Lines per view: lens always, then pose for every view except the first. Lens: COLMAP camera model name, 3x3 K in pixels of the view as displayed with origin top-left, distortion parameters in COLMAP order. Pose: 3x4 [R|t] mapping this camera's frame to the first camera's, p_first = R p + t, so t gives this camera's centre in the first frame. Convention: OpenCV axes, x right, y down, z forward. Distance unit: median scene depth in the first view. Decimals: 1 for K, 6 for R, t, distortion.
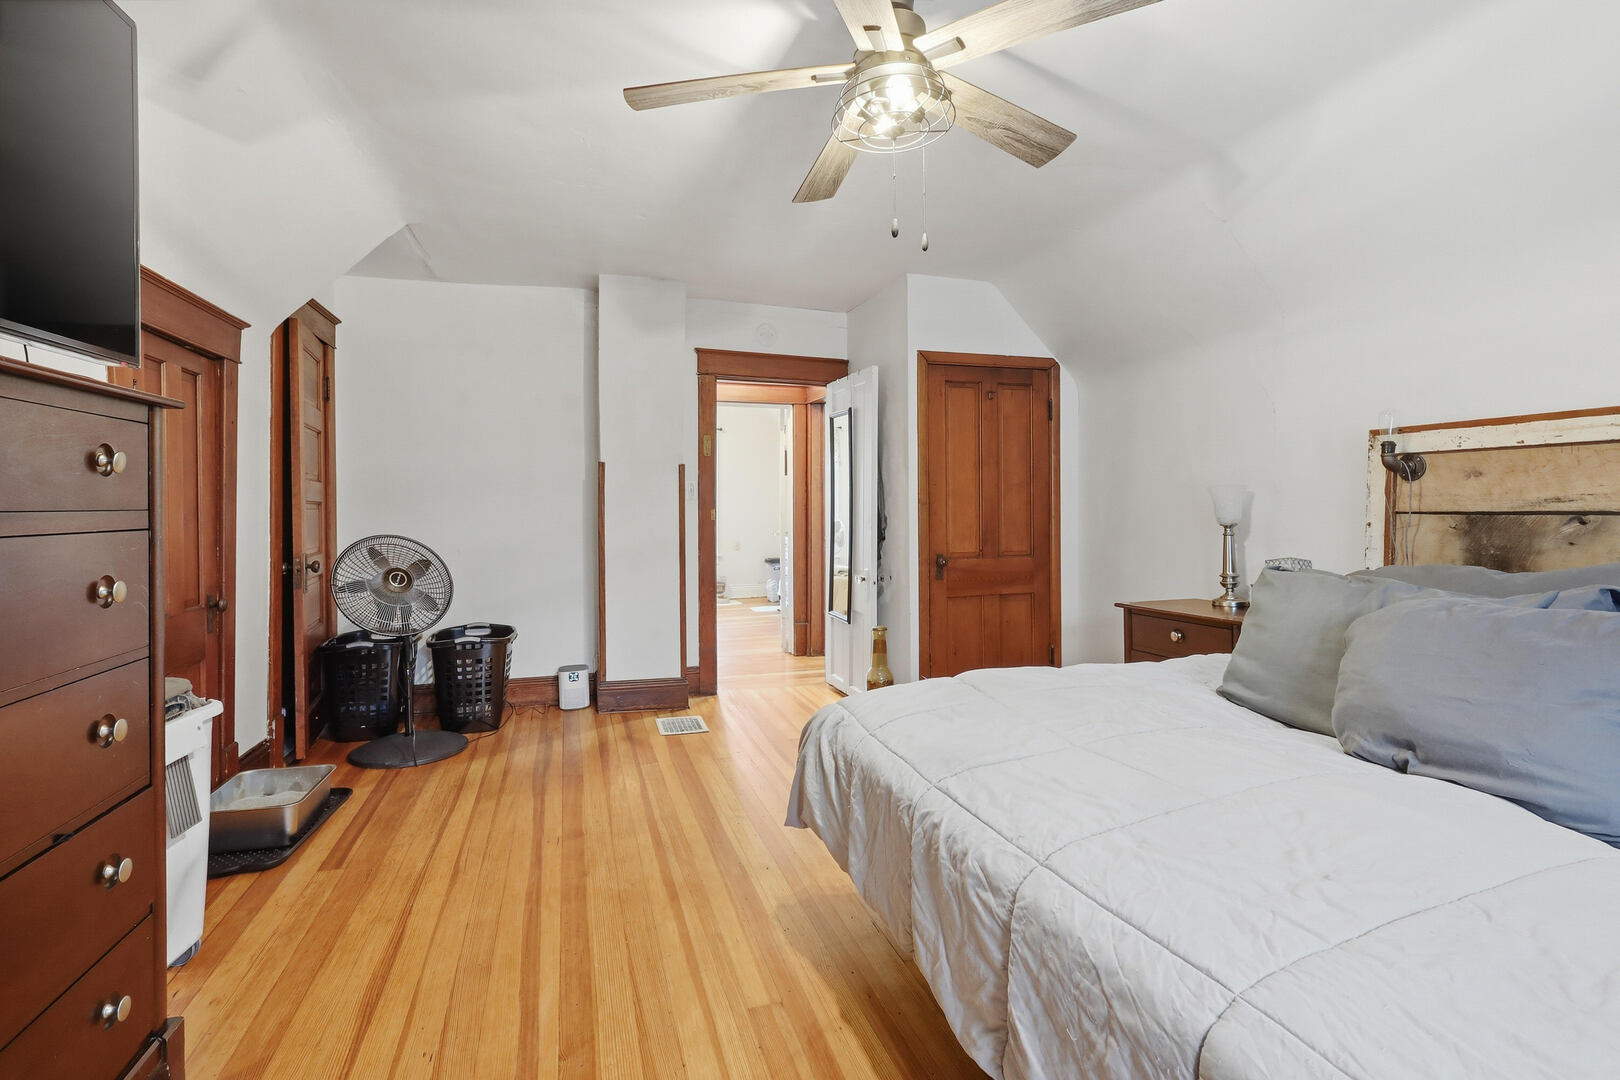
lens RADIAL K [[788.2, 0, 821.9], [0, 788.2, 534.7], [0, 0, 1]] dist [0.001528, 0.000479]
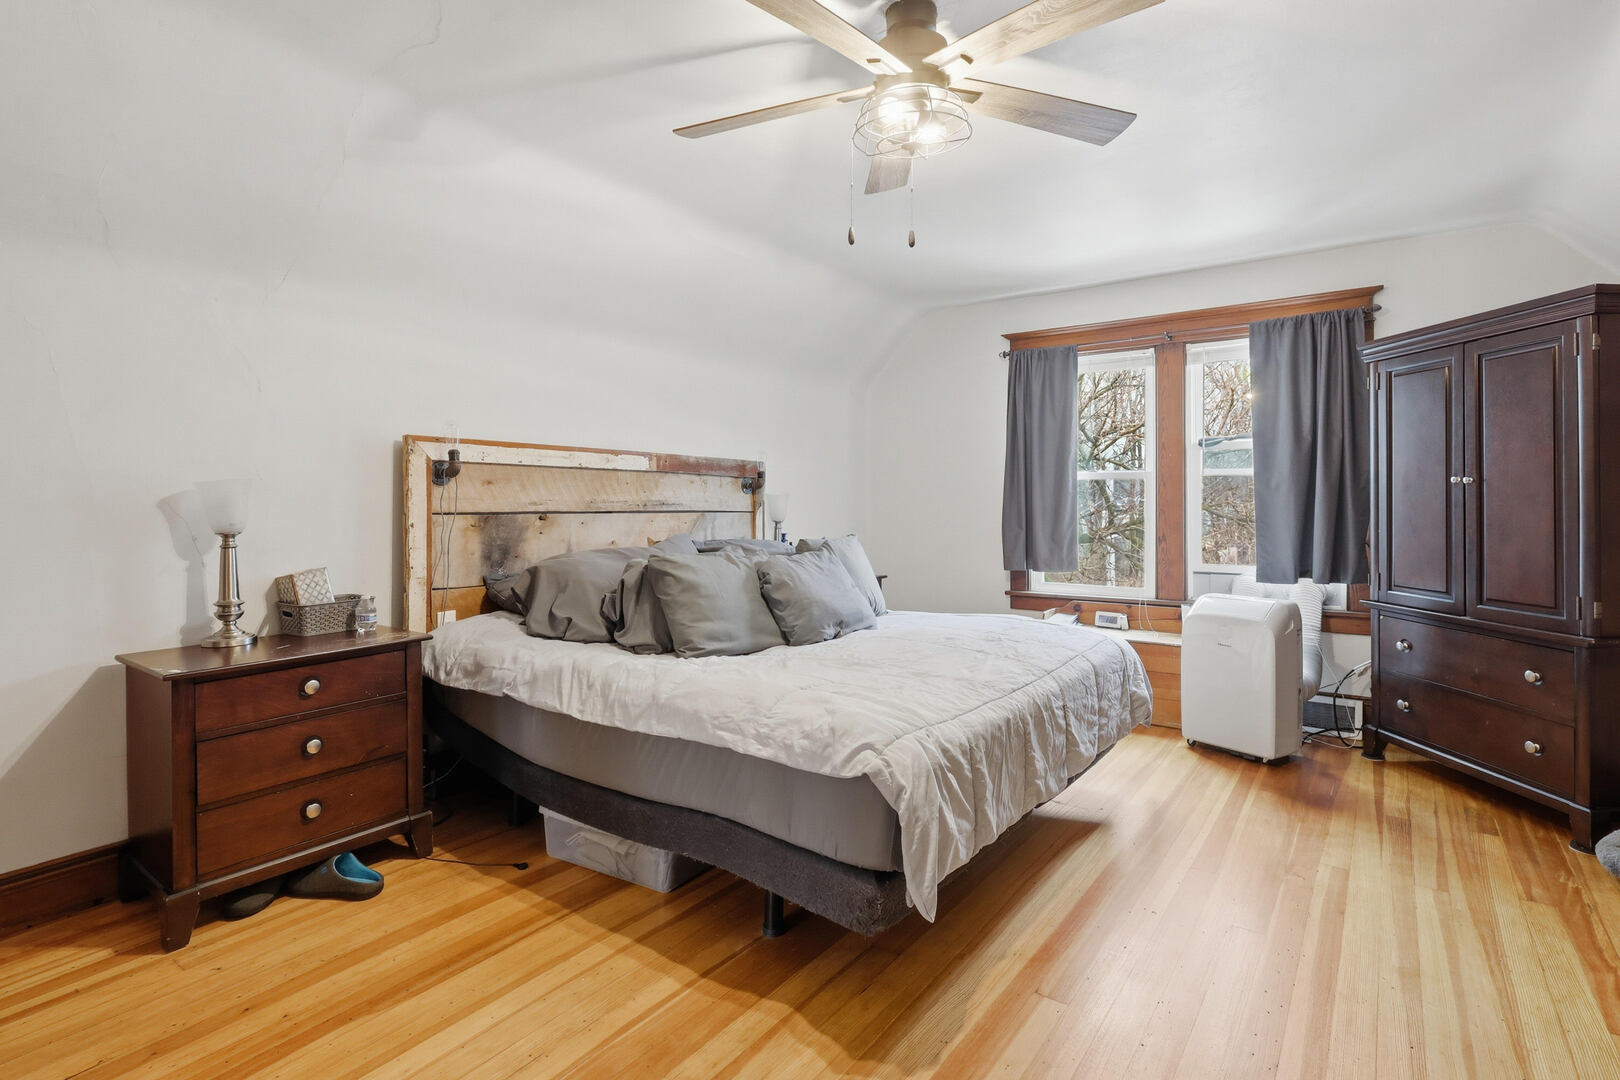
lens RADIAL K [[797.1, 0, 807.0], [0, 797.1, 517.4], [0, 0, 1]] dist [-0.002171, 0.000485]
pose [[-0.592831, -0.005858, 0.805305, -0.515111], [0.030128, 0.999112, 0.029447, -0.043104], [-0.804763, 0.041720, -0.592128, 1.343408]]
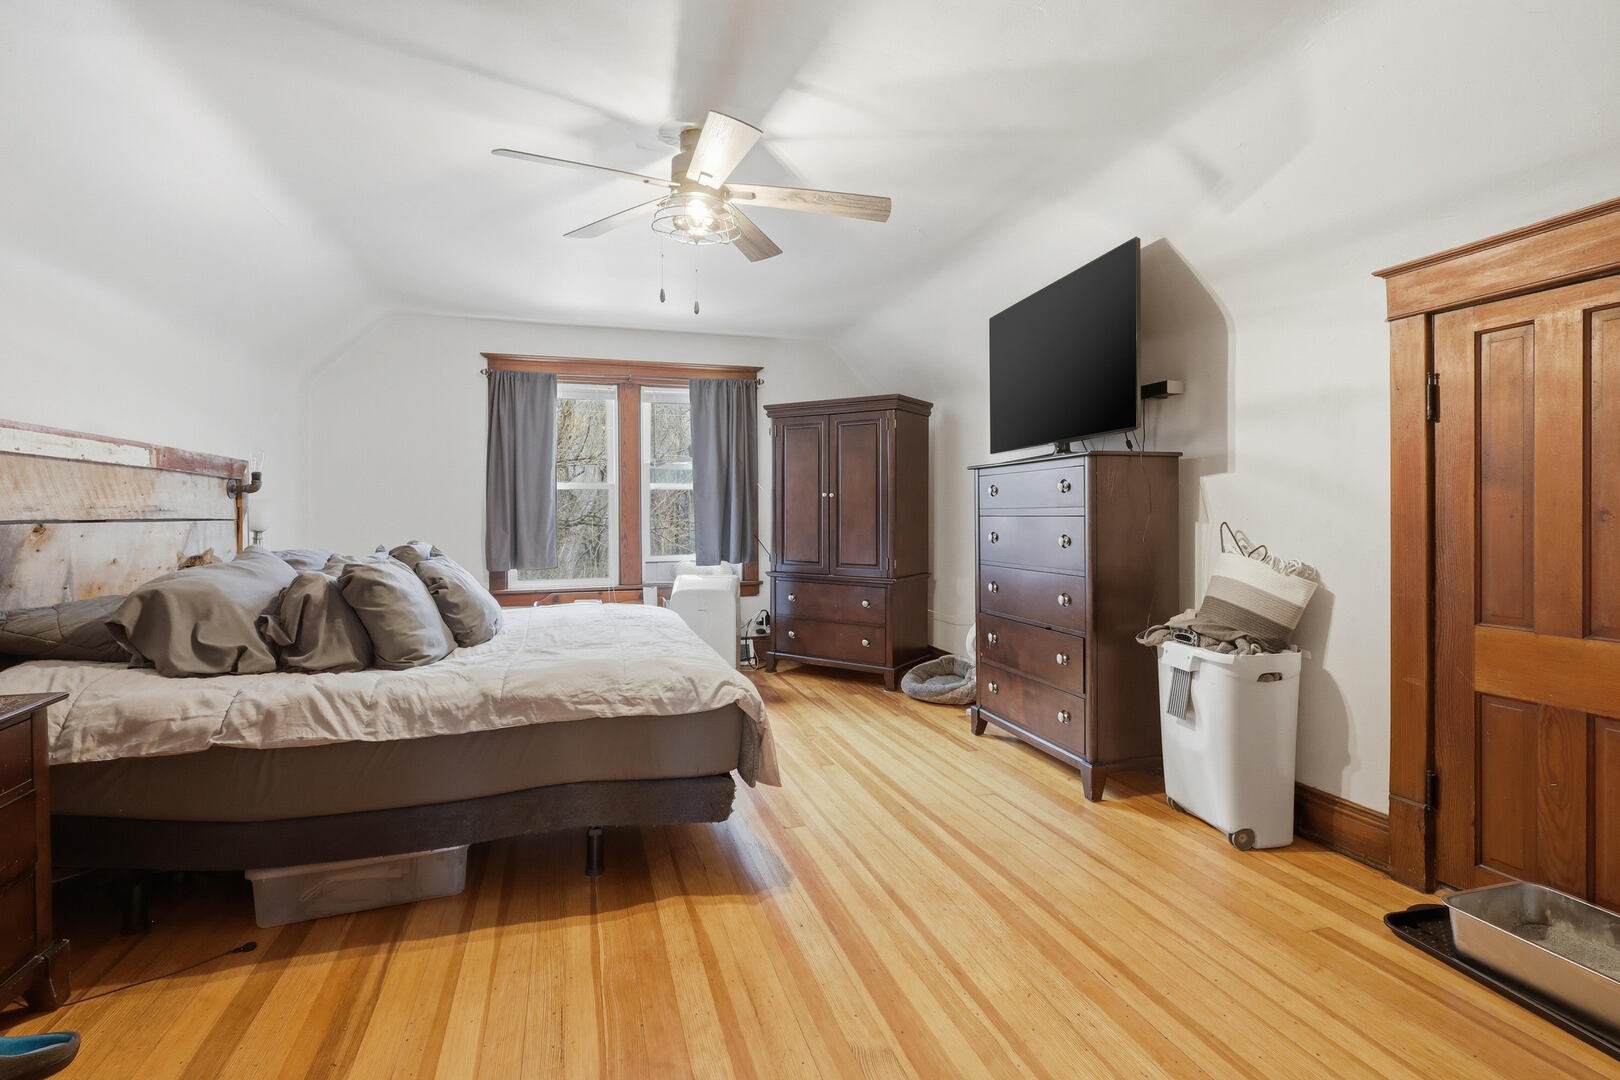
lens RADIAL K [[757.7, 0, 800.2], [0, 757.7, 546.3], [0, 0, 1]] dist [-0.000206, 0.000937]
pose [[-0.999662, 0.010656, 0.023732, -0.091623], [0.012469, 0.996907, 0.077596, -0.055015], [-0.022831, 0.077865, -0.996702, 1.799668]]
